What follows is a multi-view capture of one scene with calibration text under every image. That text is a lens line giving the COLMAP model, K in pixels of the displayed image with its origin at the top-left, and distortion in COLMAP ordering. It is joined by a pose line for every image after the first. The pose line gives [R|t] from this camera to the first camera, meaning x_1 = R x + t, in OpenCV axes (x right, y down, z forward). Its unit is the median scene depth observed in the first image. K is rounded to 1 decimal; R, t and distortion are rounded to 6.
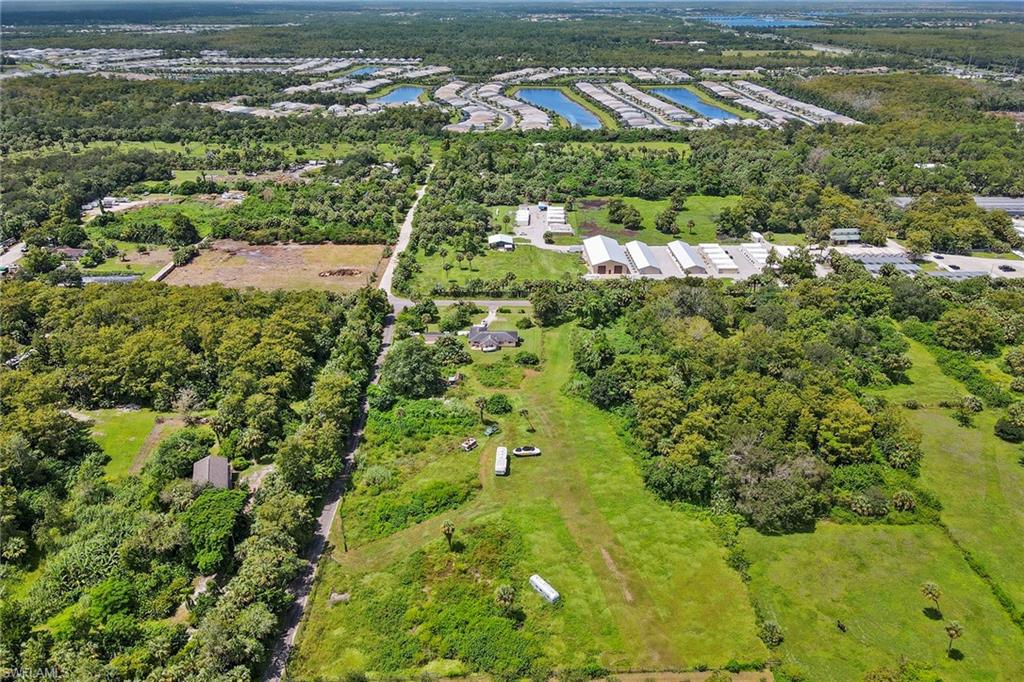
lens RADIAL K [[772.8, 0, 516.4], [0, 772.8, 329.2], [0, 0, 1]] dist [-0.004029, 0.031368]
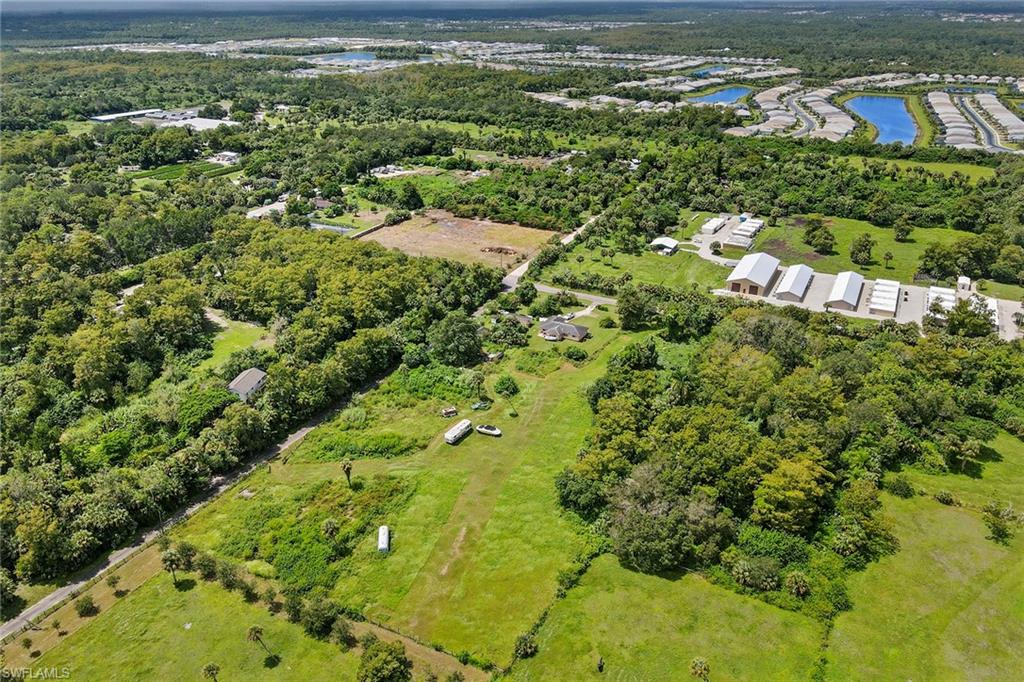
lens RADIAL K [[772.8, 0, 516.4], [0, 772.8, 329.2], [0, 0, 1]] dist [-0.004029, 0.031368]
pose [[0.876898, 0.189335, -0.441817, 0.269025], [-0.188525, 0.980981, 0.046211, -0.017791], [0.442163, 0.042771, 0.895914, 0.039367]]
